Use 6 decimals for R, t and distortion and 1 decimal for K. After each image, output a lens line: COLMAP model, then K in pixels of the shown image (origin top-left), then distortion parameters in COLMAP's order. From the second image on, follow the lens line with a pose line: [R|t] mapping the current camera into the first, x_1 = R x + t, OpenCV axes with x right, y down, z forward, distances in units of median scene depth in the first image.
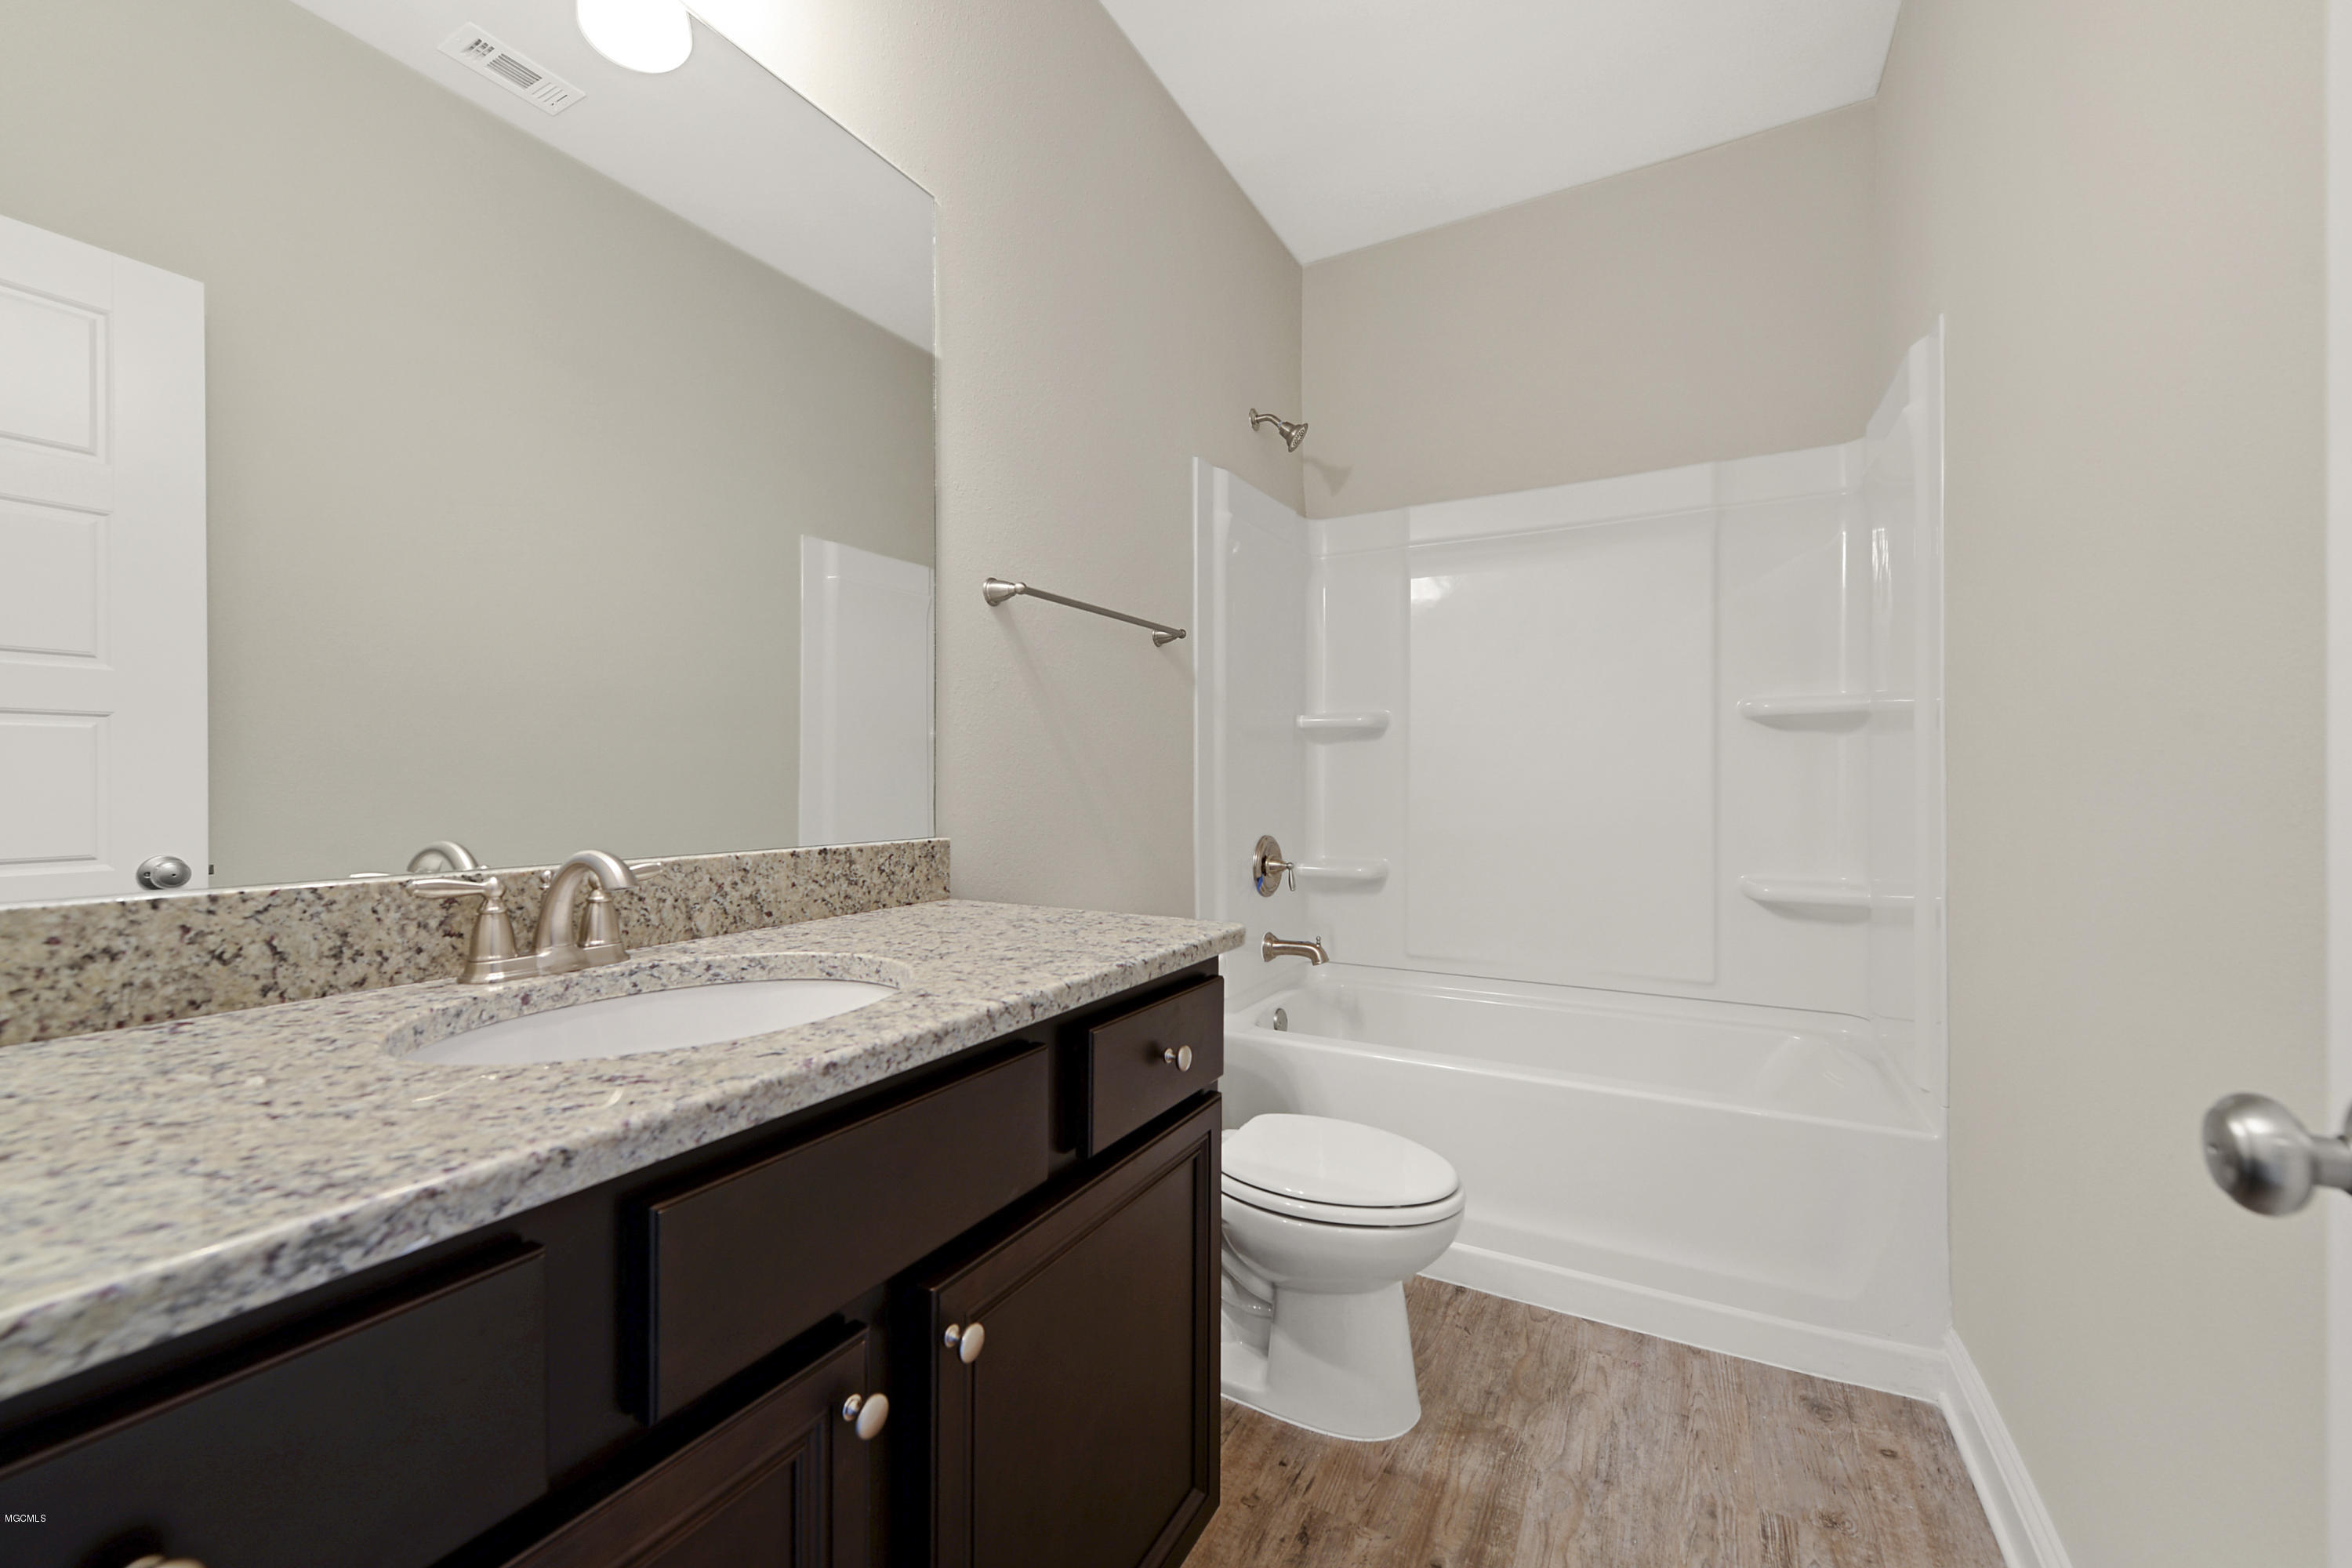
lens RADIAL K [[938.7, 0, 1176.0], [0, 938.7, 784.0], [0, 0, 1]] dist [0.001247, -0.000074]
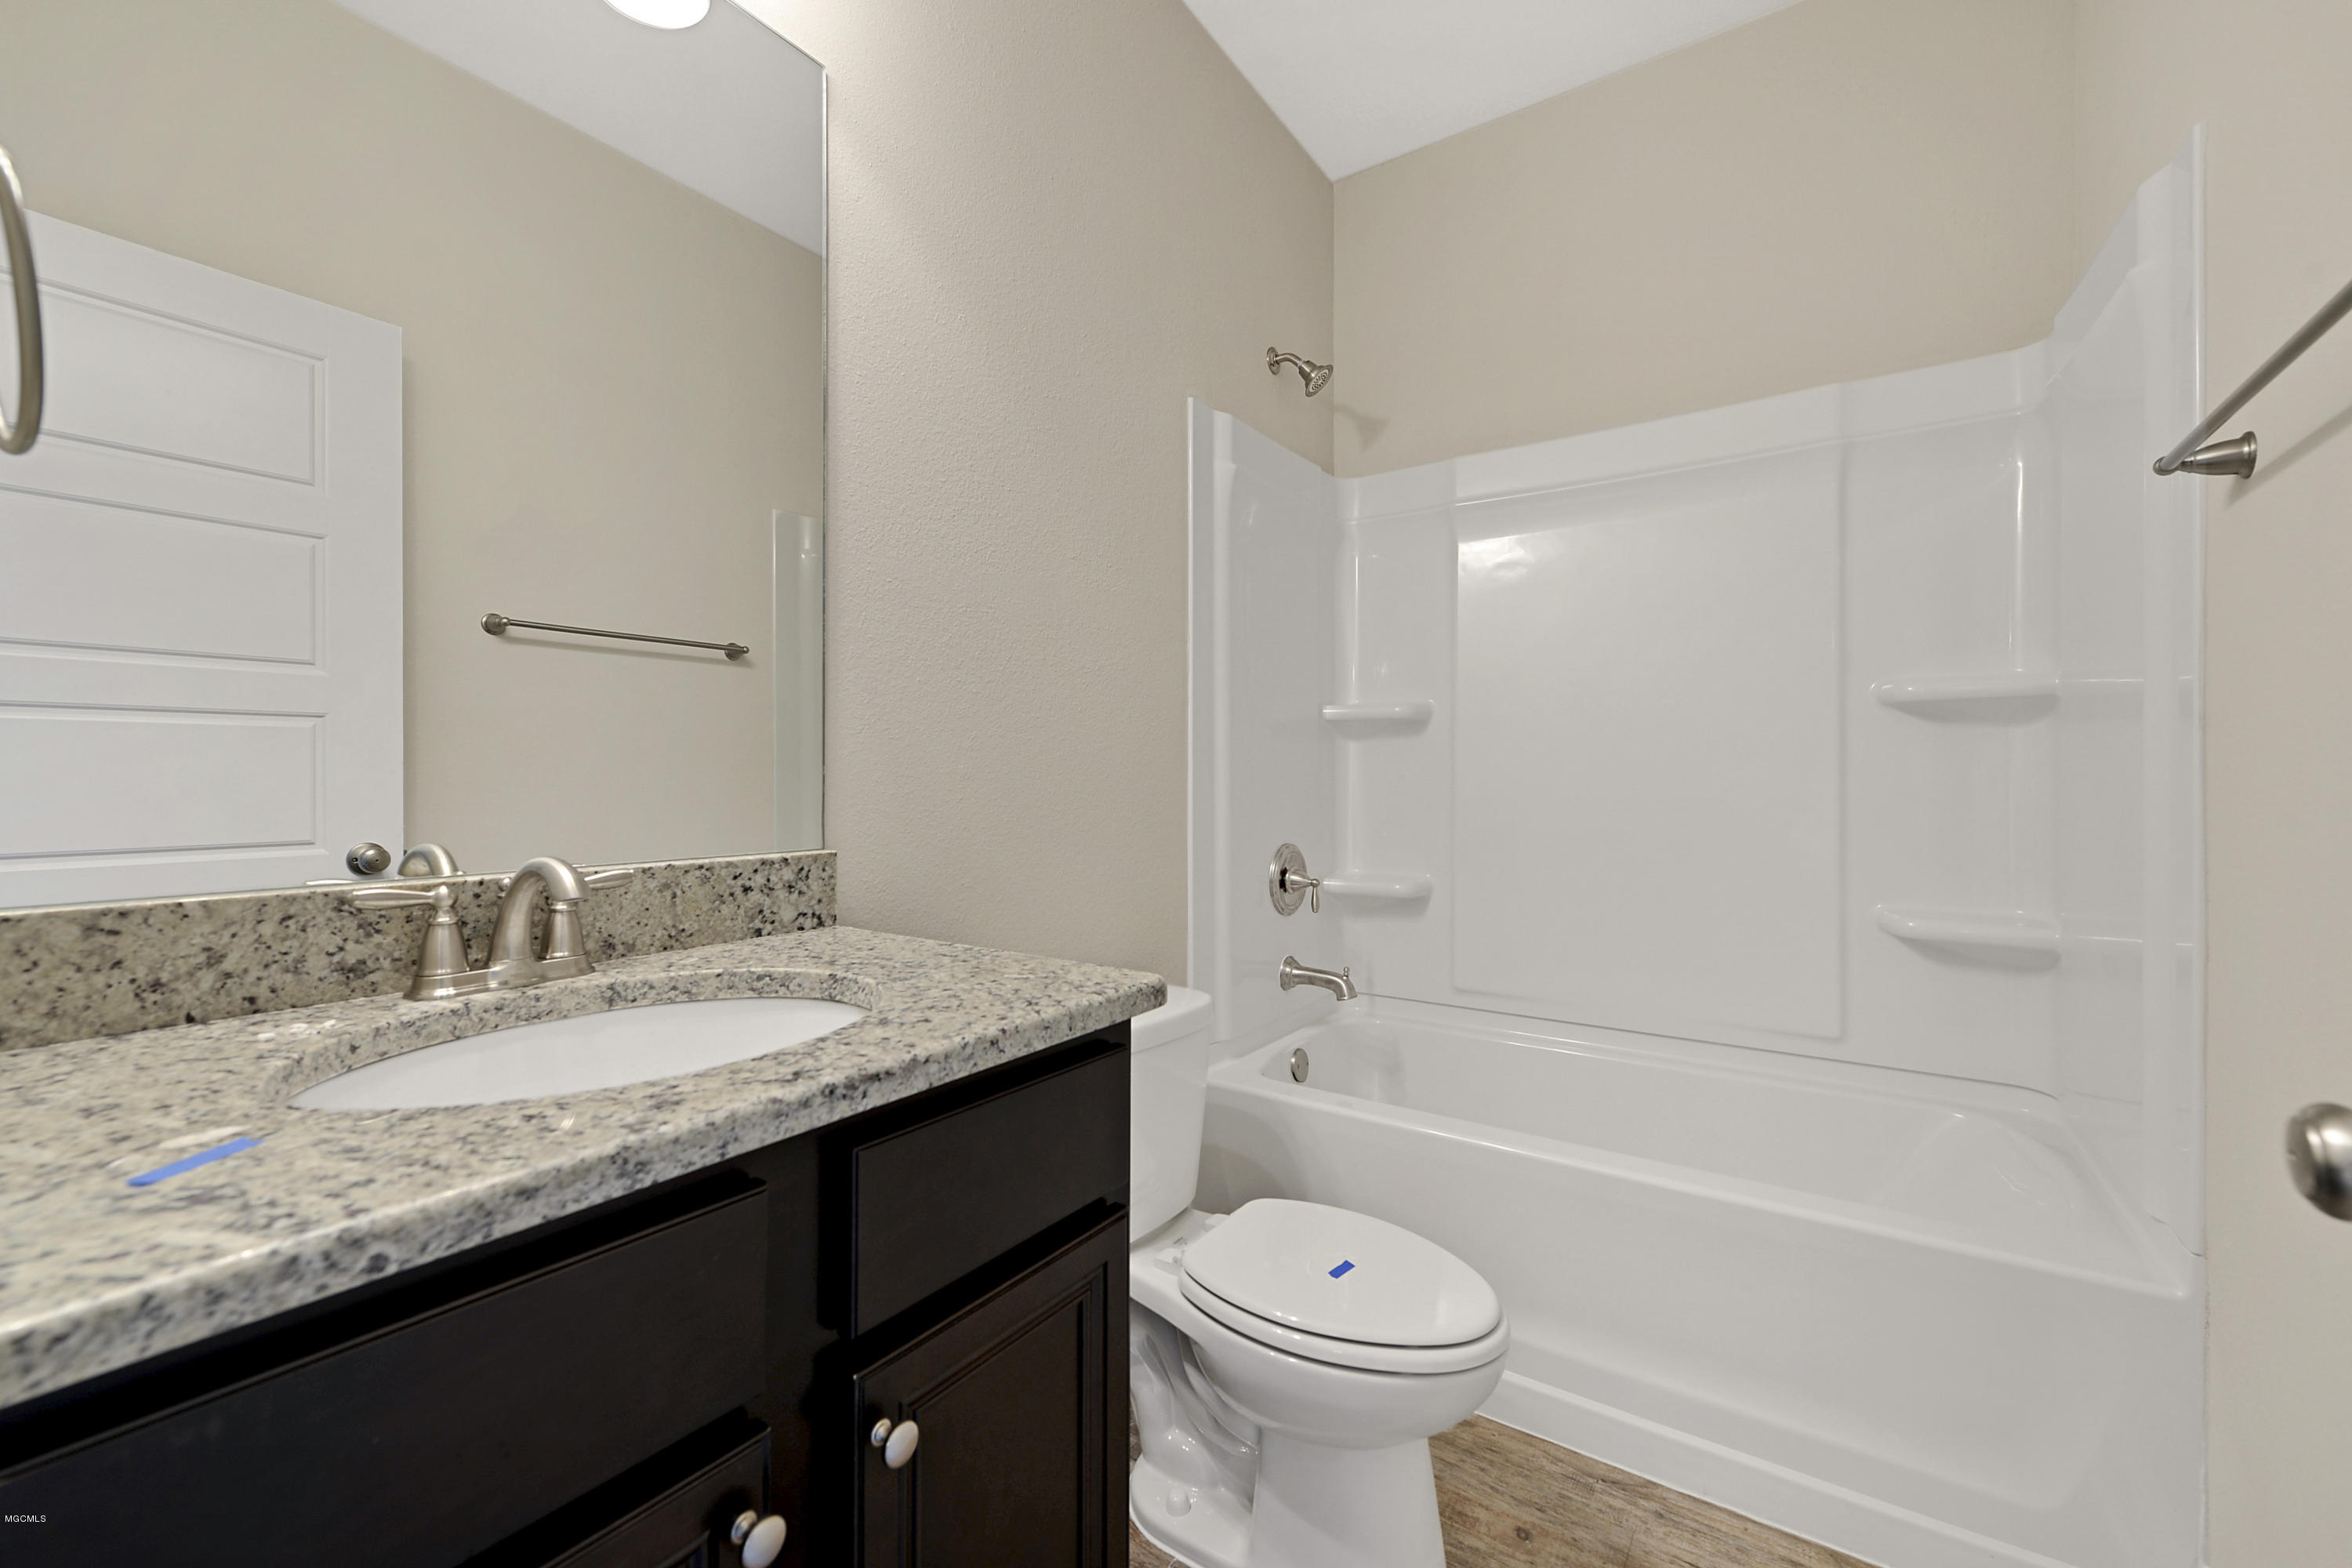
lens RADIAL K [[950.2, 0, 1160.8], [0, 950.2, 785.8], [0, 0, 1]] dist [-0.001969, -0.000161]
pose [[0.994436, 0.000261, -0.105338, 0.081345], [0.000195, 0.999991, 0.004319, -0.003941], [0.105338, -0.004316, 0.994427, 0.133928]]
